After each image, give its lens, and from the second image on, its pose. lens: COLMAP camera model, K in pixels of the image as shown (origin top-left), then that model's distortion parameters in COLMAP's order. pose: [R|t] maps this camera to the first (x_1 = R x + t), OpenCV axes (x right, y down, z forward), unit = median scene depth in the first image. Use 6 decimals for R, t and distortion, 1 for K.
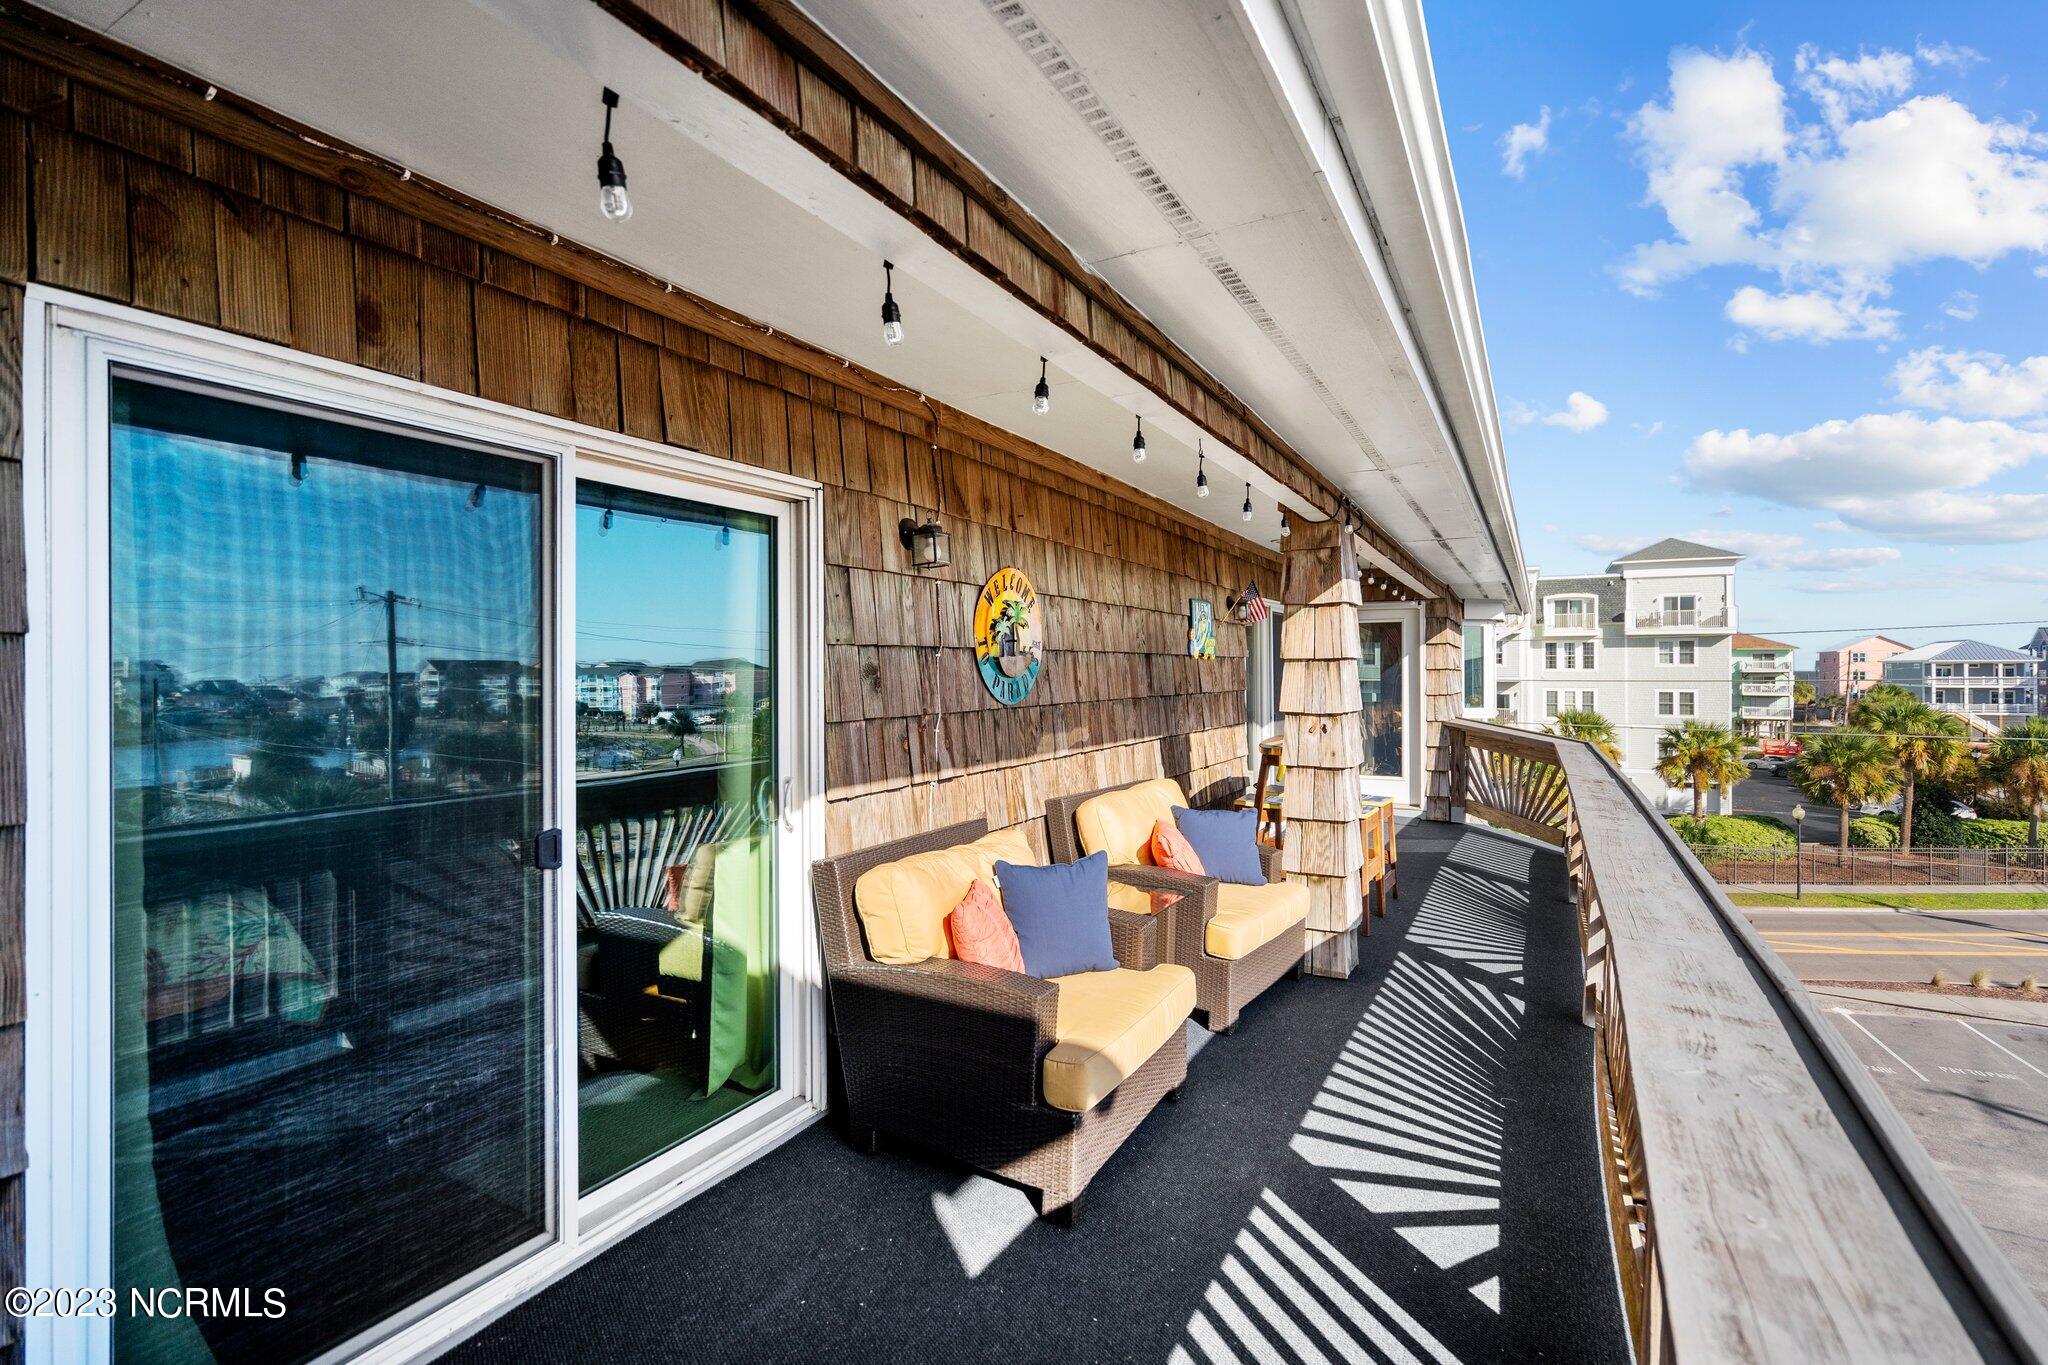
lens RADIAL K [[937.4, 0, 1020.0], [0, 937.4, 690.7], [0, 0, 1]] dist [-0.002066, 0.000956]
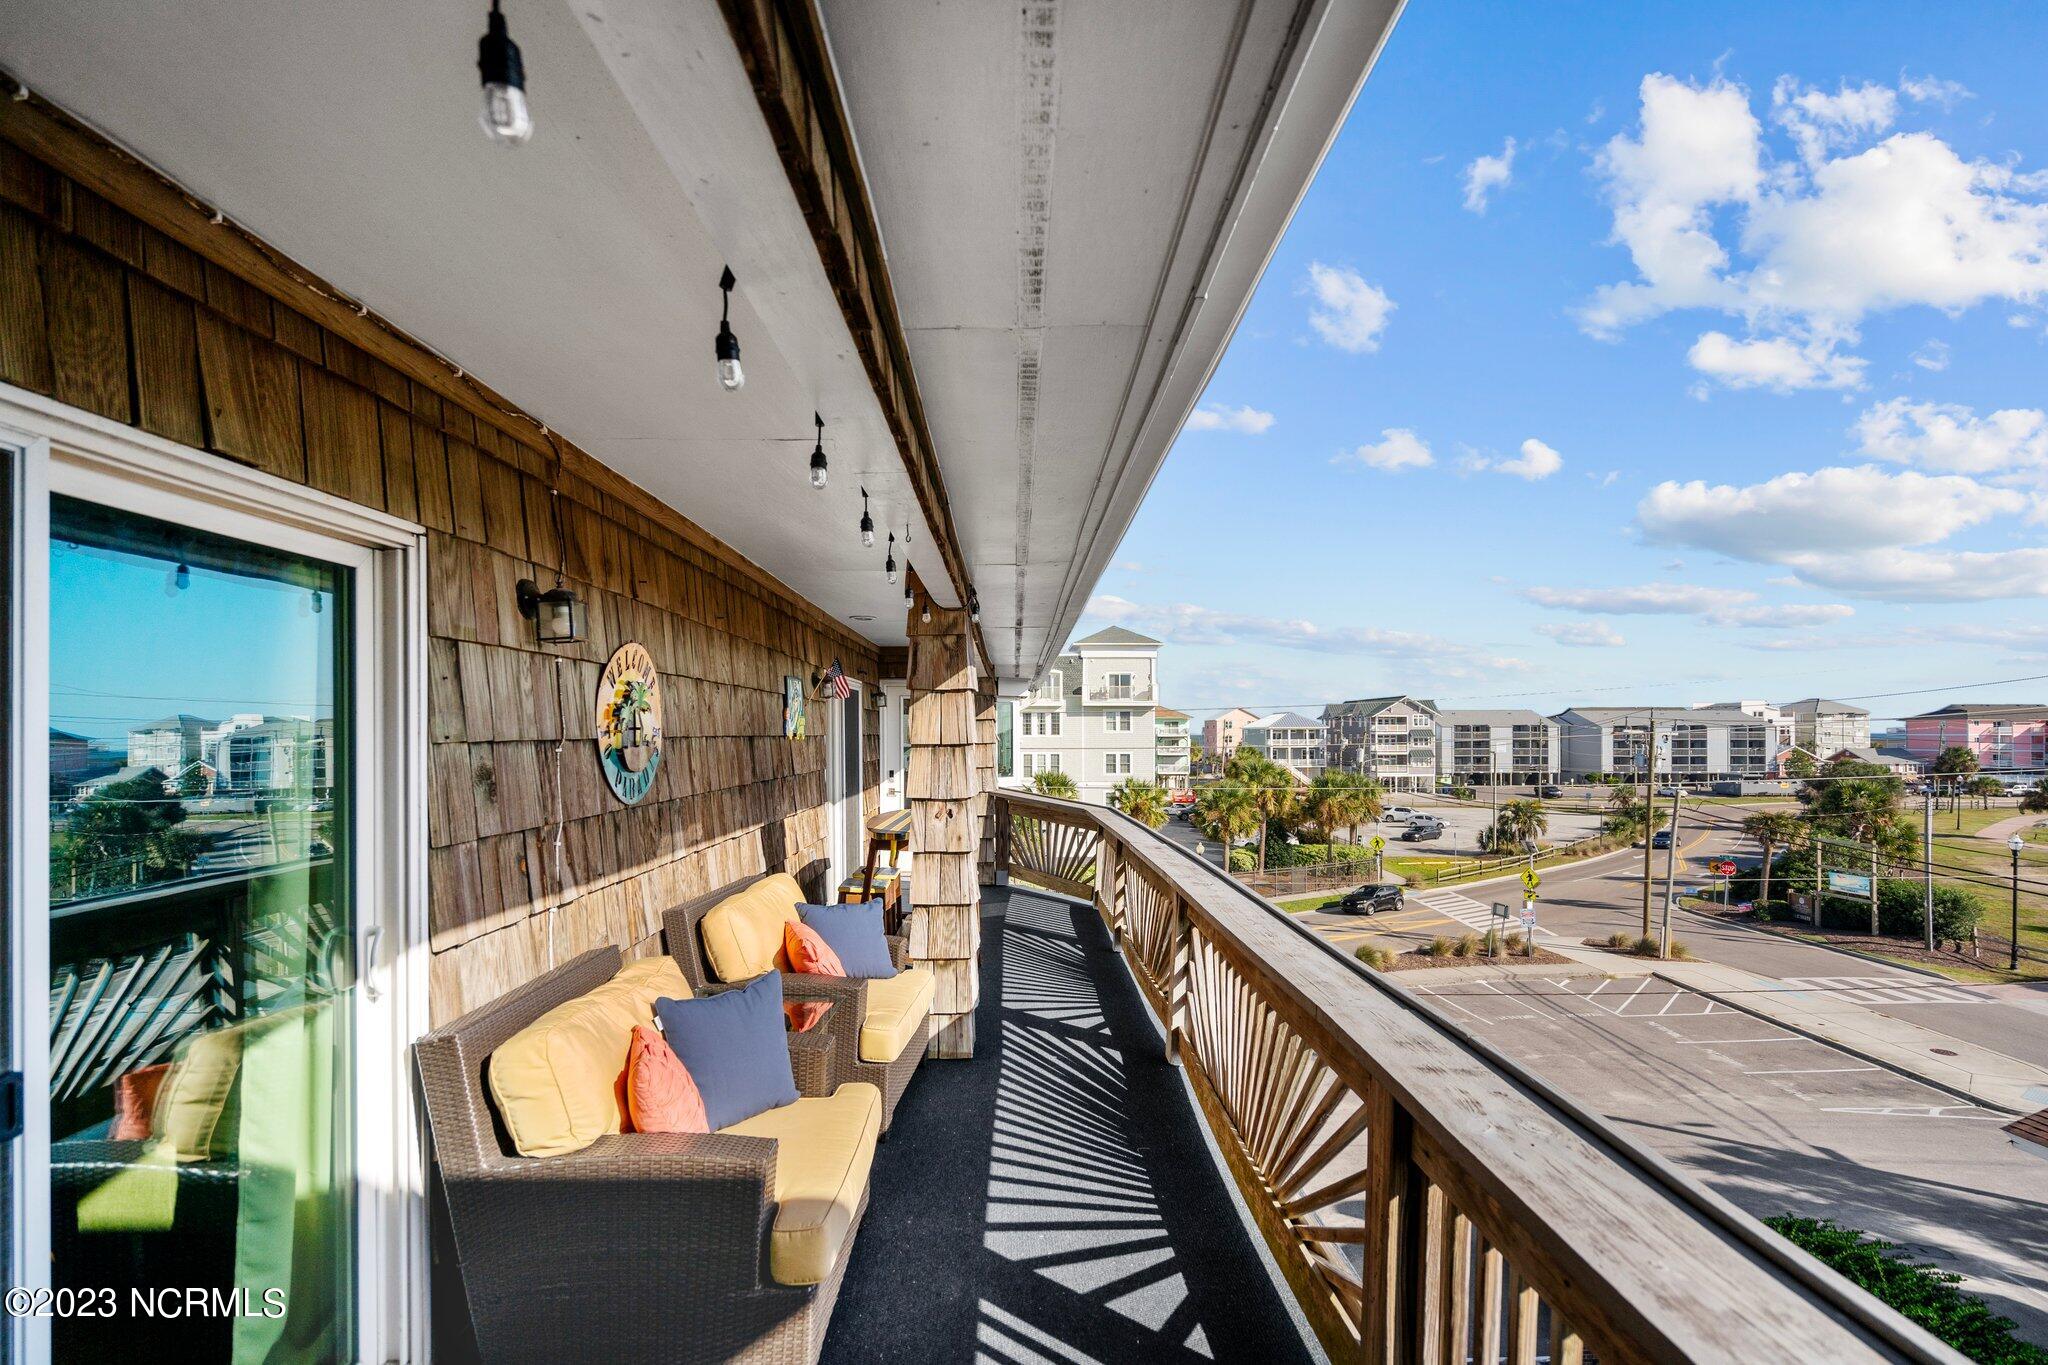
lens RADIAL K [[951.4, 0, 1020.7], [0, 951.4, 750.9], [0, 0, 1]] dist [-0.009731, 0.010798]
pose [[0.866929, -0.011091, 0.498308, -0.134944], [0.013574, 0.999907, -0.001360, -0.027677], [-0.498247, 0.007943, 0.866999, 0.084949]]
